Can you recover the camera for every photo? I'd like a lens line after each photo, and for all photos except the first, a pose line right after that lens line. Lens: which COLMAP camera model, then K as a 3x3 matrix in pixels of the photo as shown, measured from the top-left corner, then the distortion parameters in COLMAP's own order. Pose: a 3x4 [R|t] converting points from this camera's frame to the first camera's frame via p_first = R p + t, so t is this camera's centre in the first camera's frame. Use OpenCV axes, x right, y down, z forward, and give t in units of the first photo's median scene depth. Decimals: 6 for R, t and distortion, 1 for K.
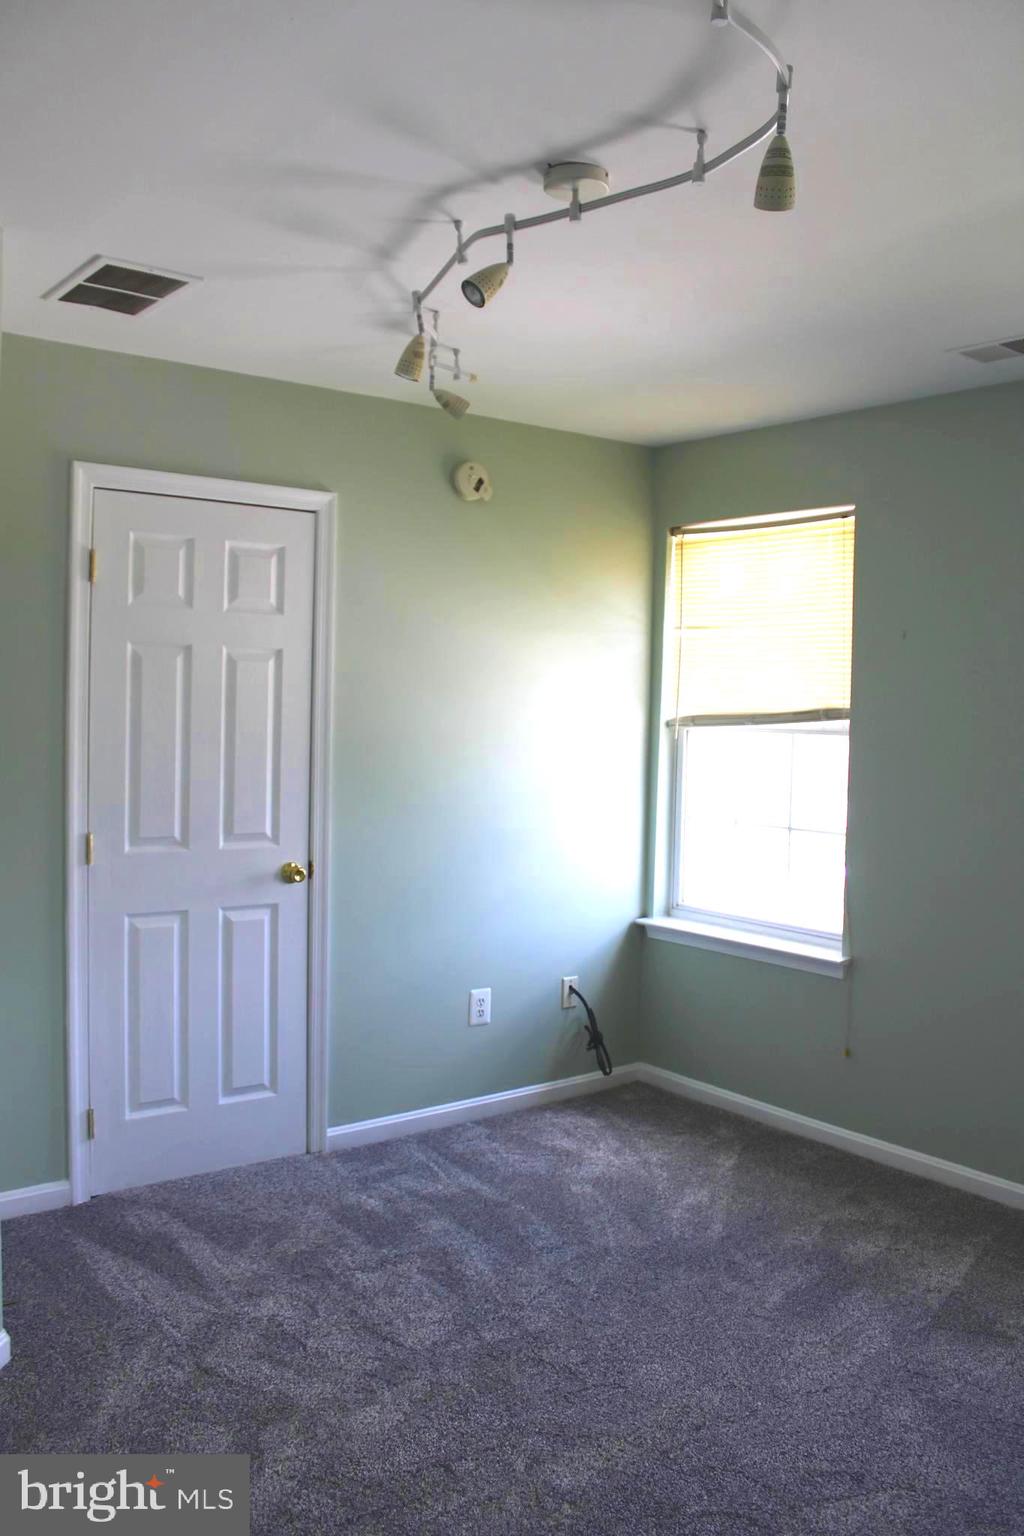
lens RADIAL K [[1299.7, 0, 525.3], [0, 1299.7, 770.2], [0, 0, 1]] dist [-0.158899, 0.141327]
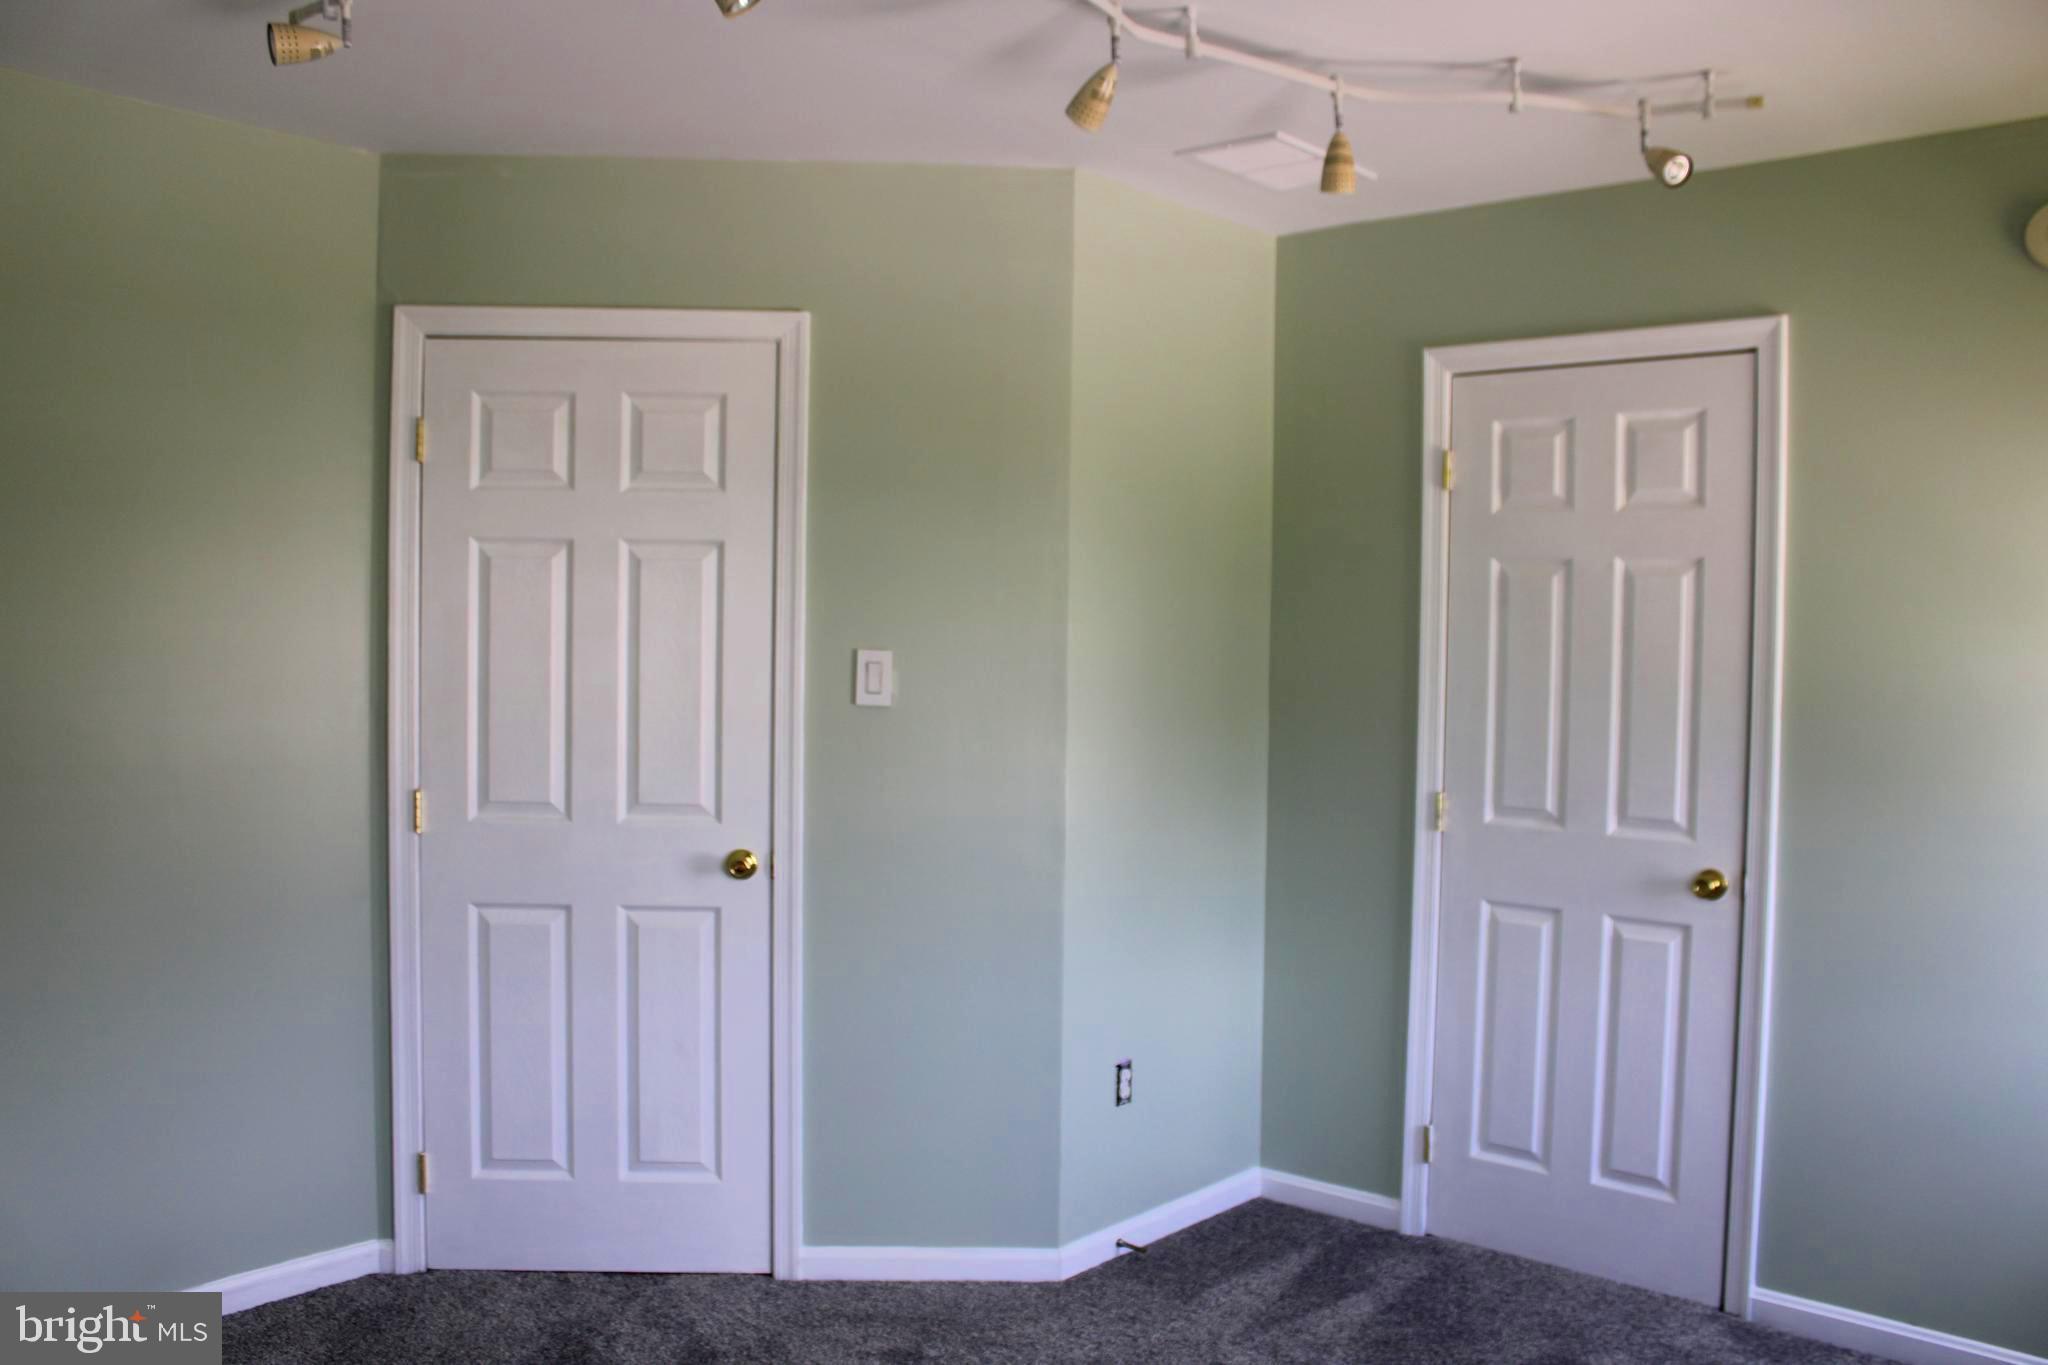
lens RADIAL K [[1733.0, 0, 1038.5], [0, 1733.0, 690.4], [0, 0, 1]] dist [-0.158899, 0.141327]
pose [[0.176324, 0.013511, -0.984239, 0.663808], [-0.062483, 0.998043, 0.002507, -0.002751], [0.982347, 0.061056, 0.176823, 0.508934]]
